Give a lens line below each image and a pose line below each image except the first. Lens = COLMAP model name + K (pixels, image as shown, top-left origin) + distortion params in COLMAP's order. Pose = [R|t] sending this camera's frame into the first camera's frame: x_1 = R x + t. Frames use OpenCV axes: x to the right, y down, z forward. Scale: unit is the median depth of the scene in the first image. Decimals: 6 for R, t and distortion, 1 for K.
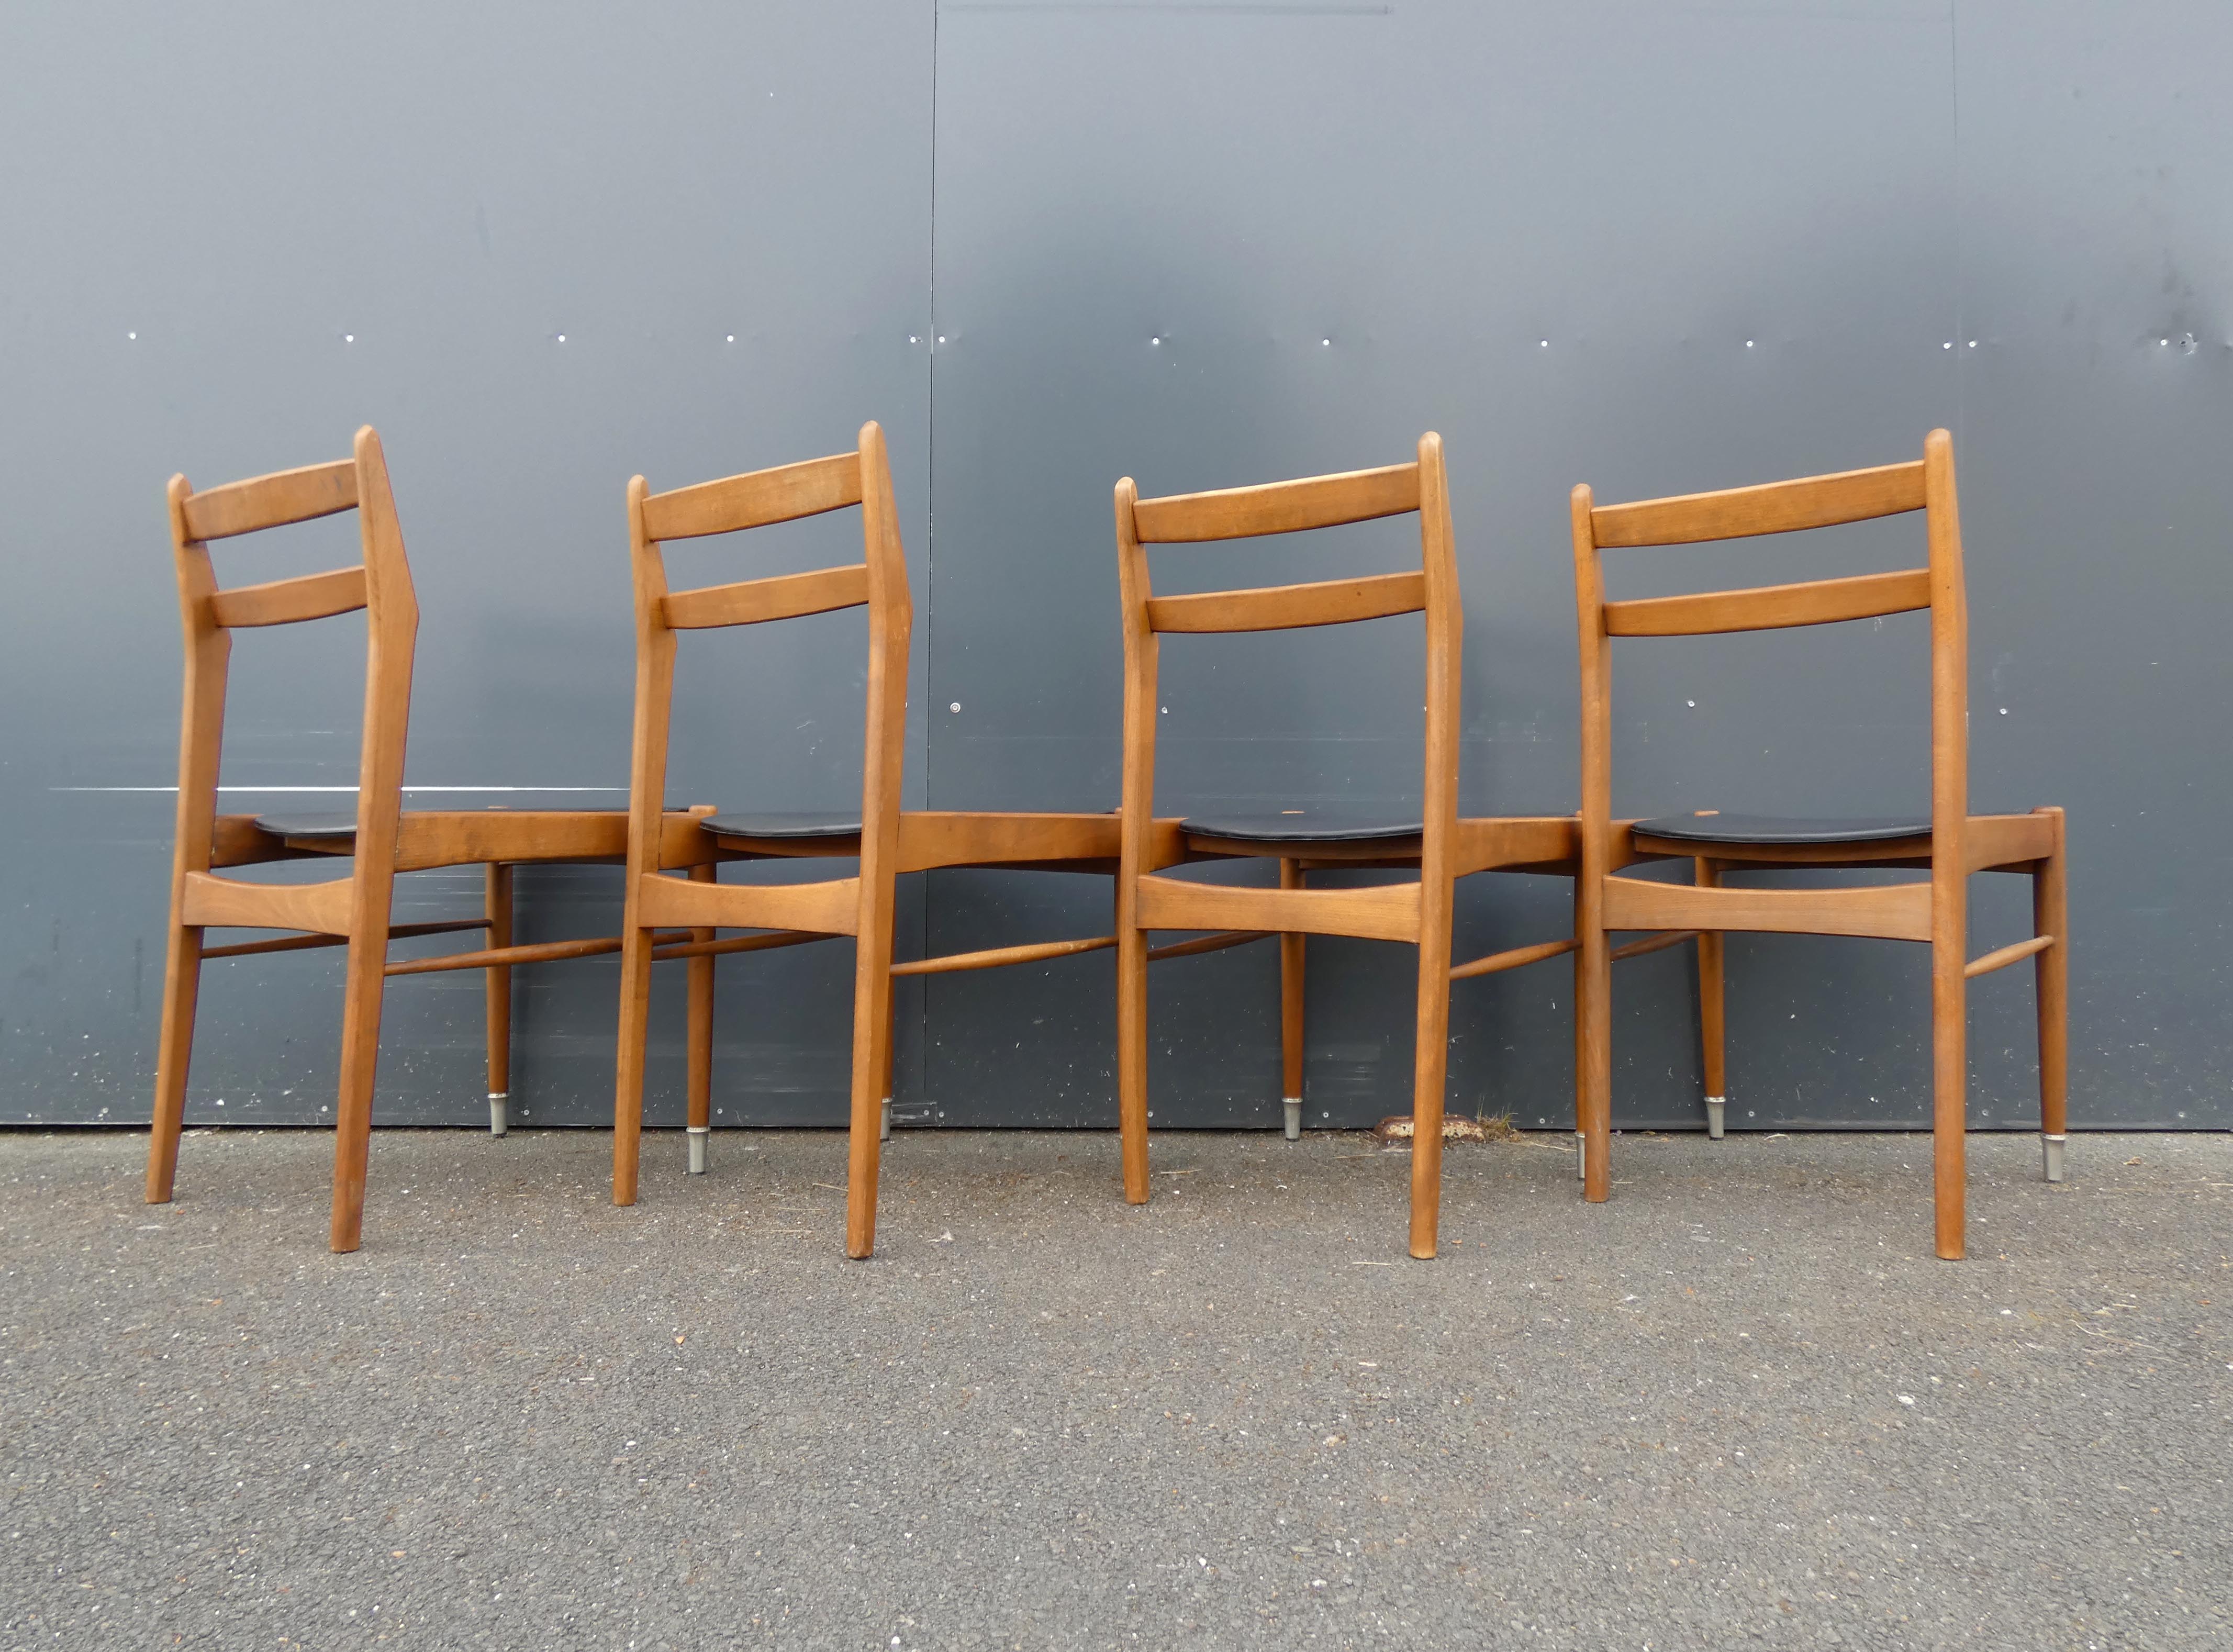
lens RADIAL K [[1538.6, 0, 1145.2], [0, 1538.6, 782.0], [0, 0, 1]] dist [0.000443, 0.001929]
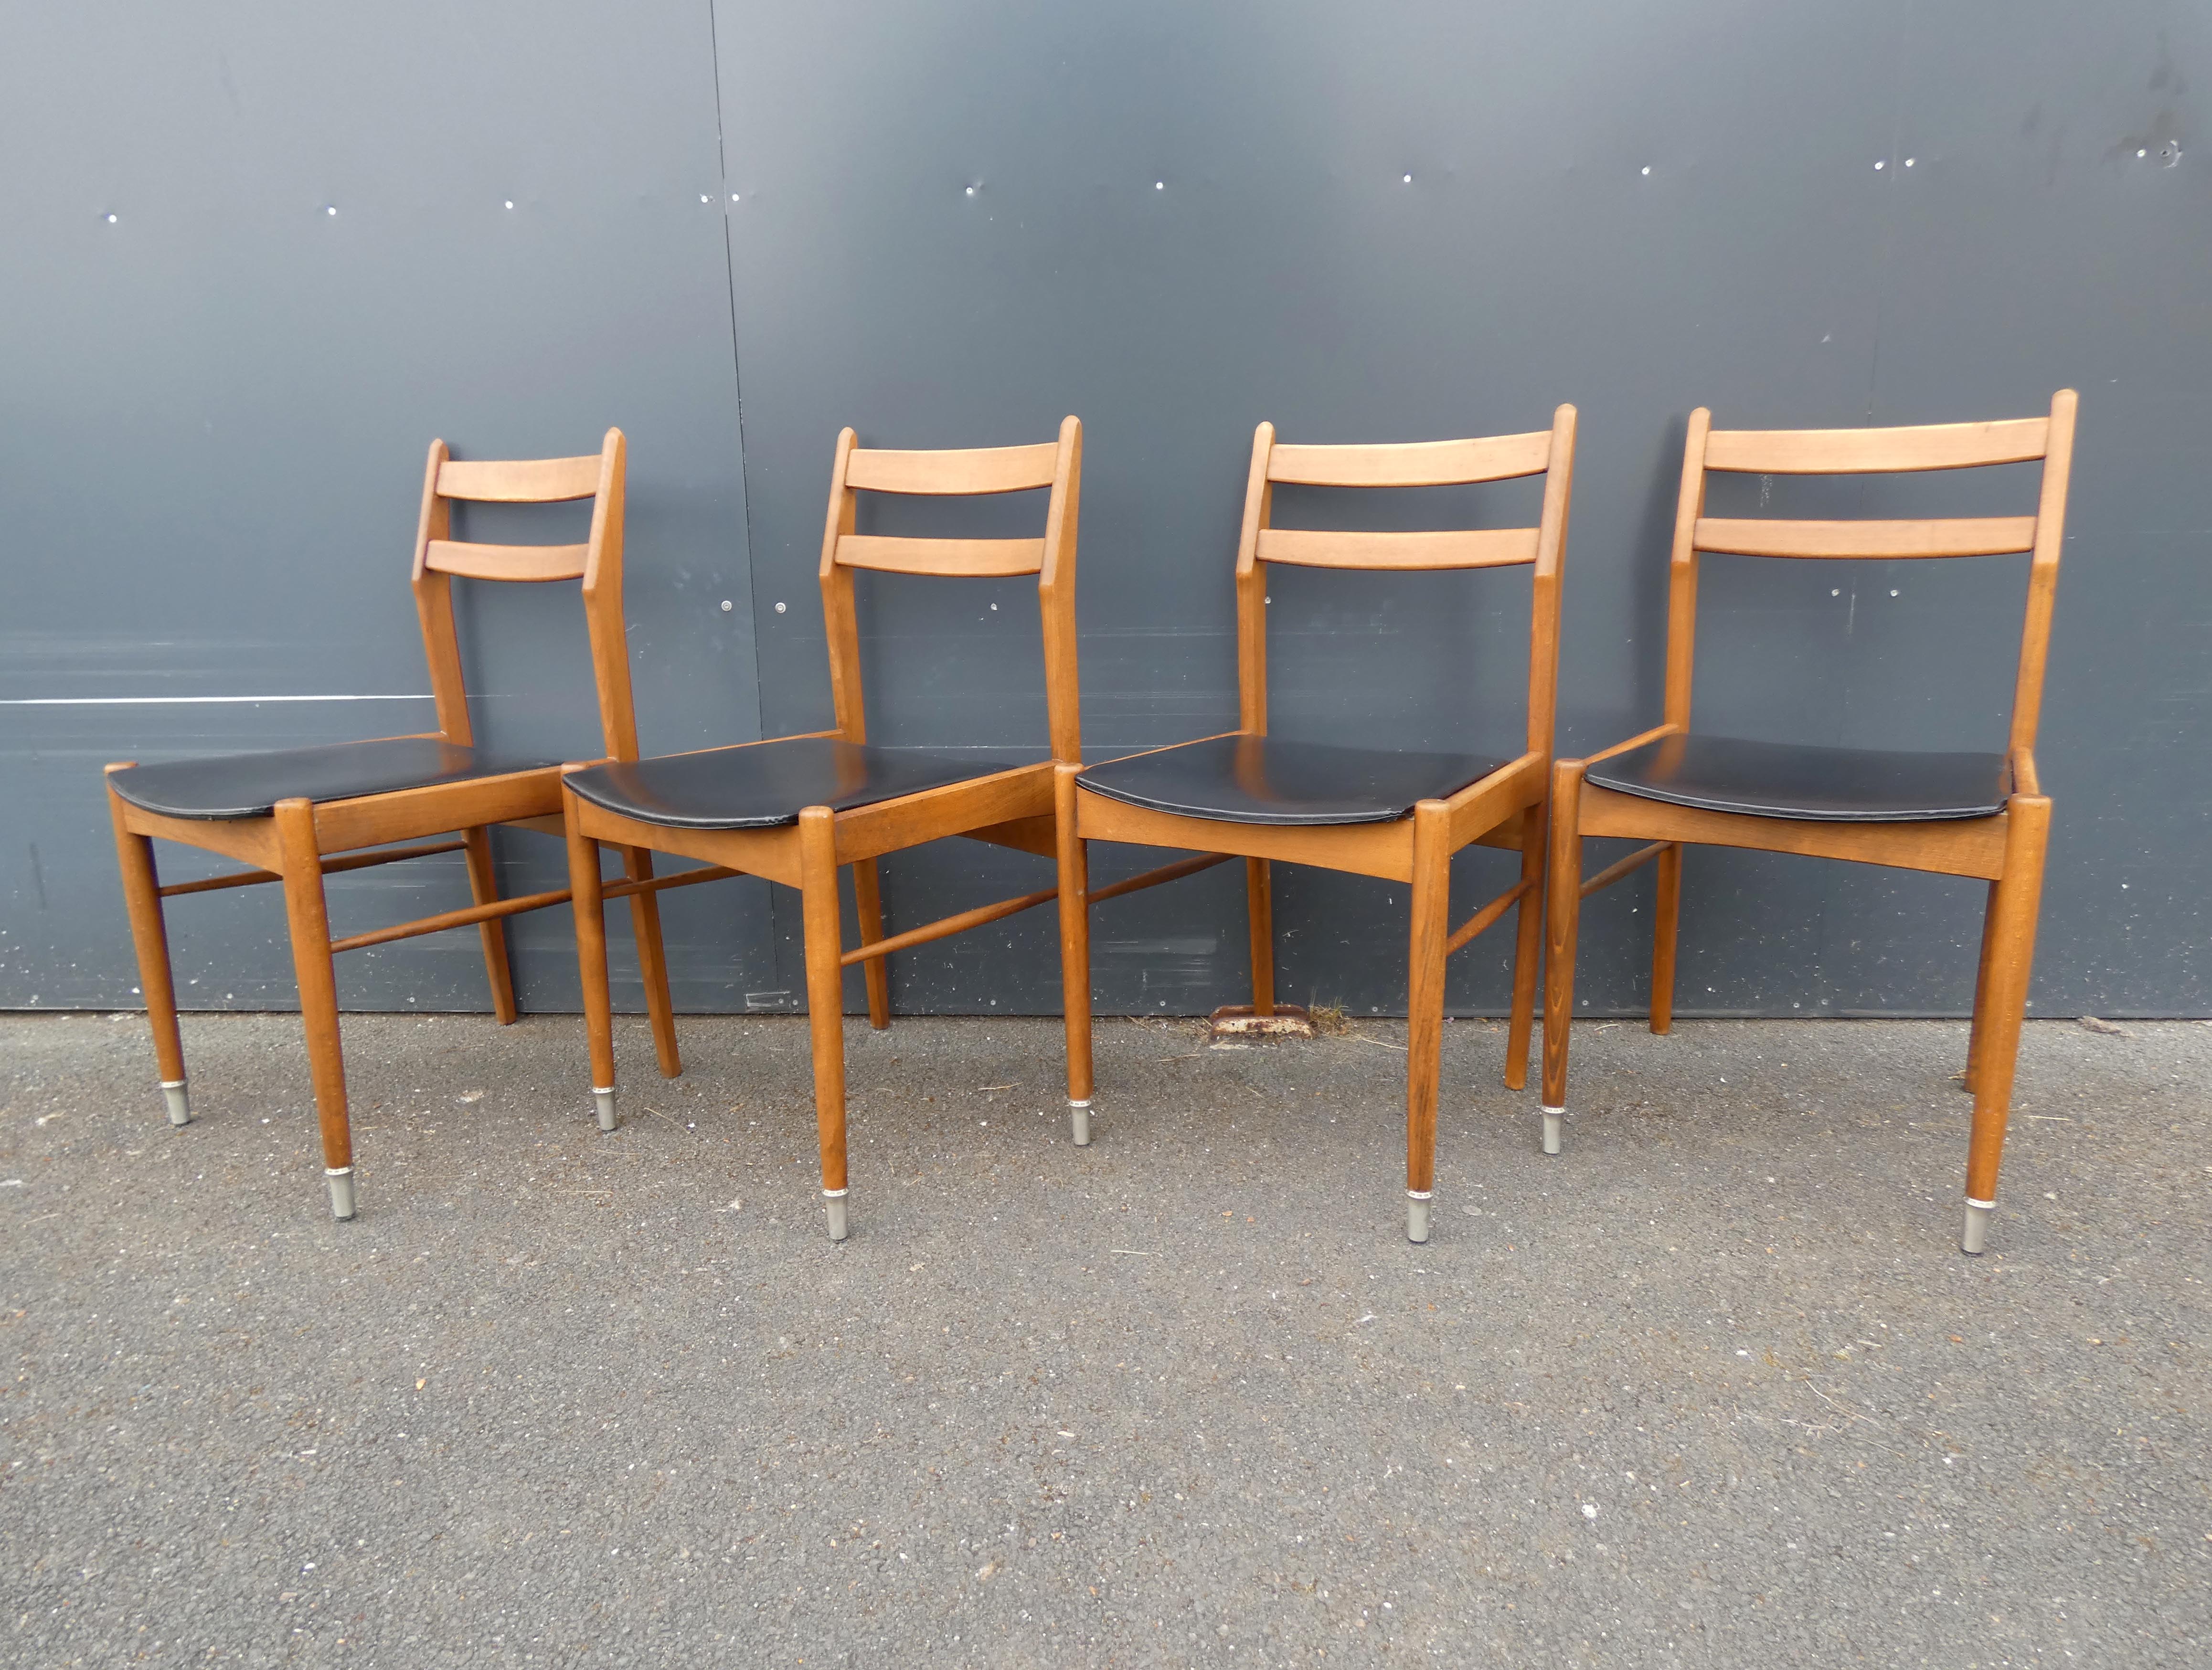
lens RADIAL K [[1402.6, 0, 1087.7], [0, 1402.6, 817.5], [0, 0, 1]] dist [0.005583, -0.003931]
pose [[0.997966, -0.008505, -0.063177, 0.209877], [0.024339, 0.966813, 0.254324, -0.236450], [0.058917, -0.255345, 0.965053, 0.203144]]
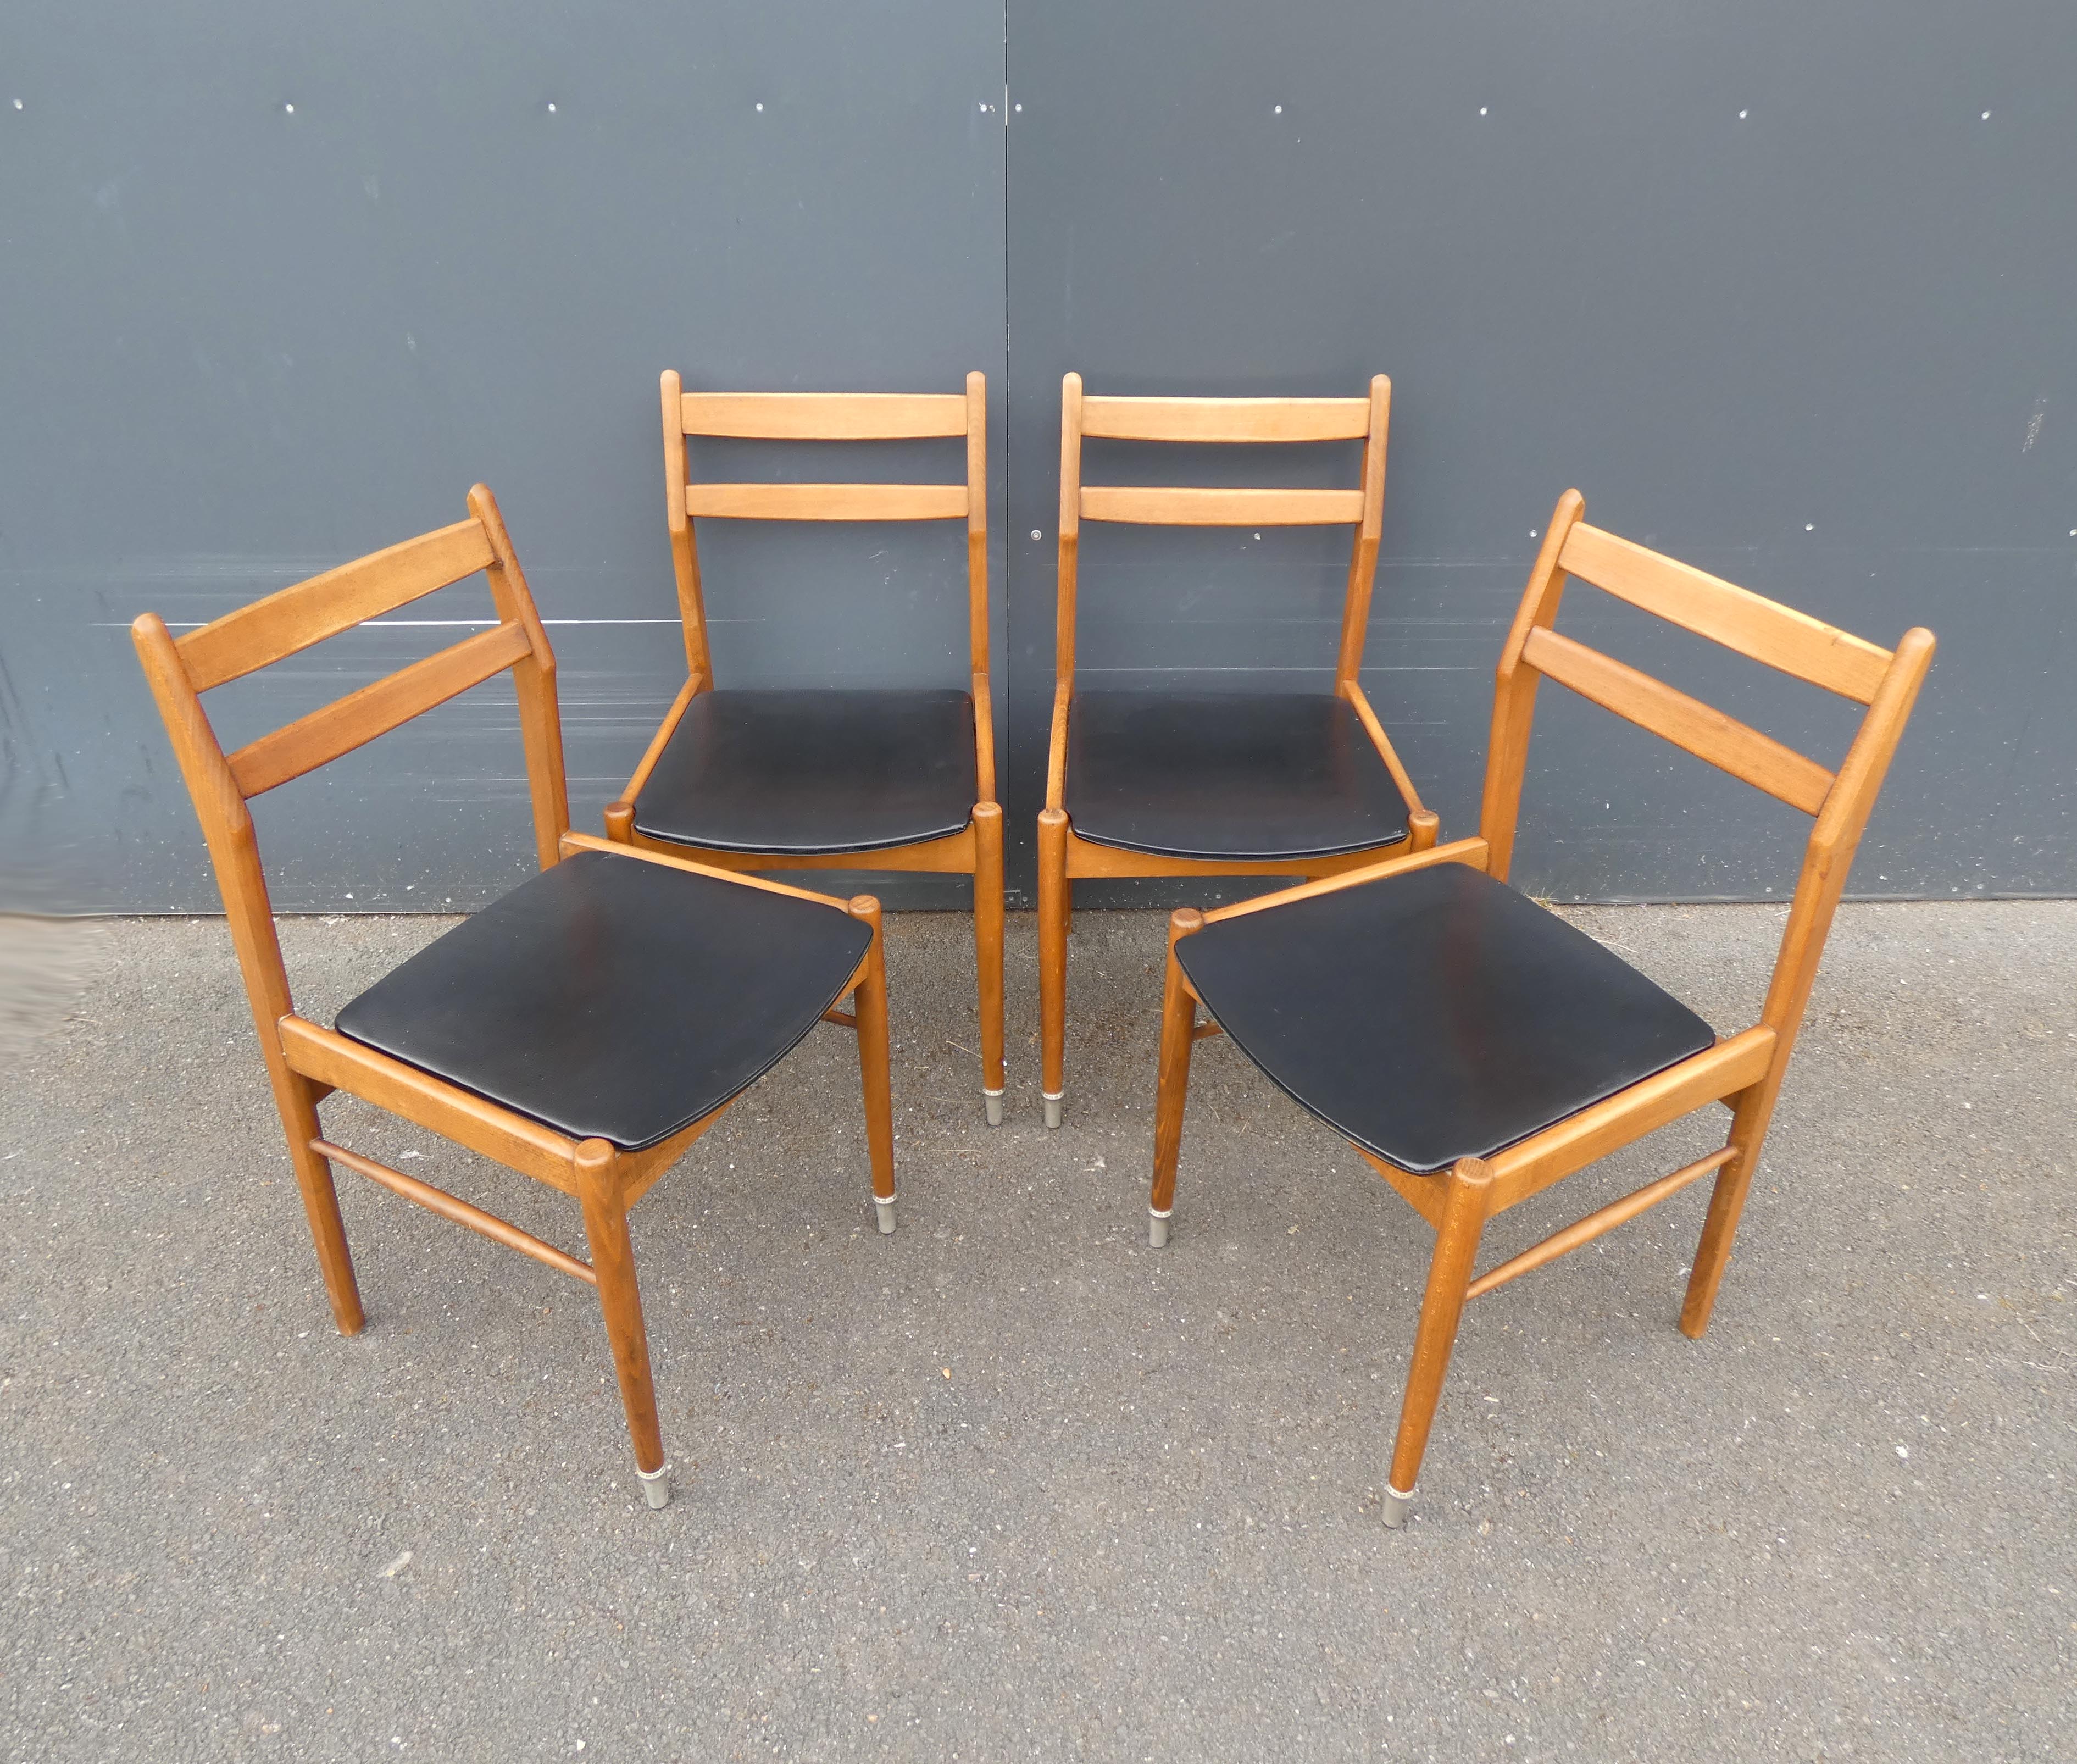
lens RADIAL K [[1619.5, 0, 1021.8], [0, 1619.5, 817.6], [0, 0, 1]] dist [-0.005957, 0.000996]
pose [[0.999746, -0.013374, 0.018167, -0.255007], [0.001593, 0.845157, 0.534515, -0.724901], [-0.022503, -0.534351, 0.844963, 0.116364]]
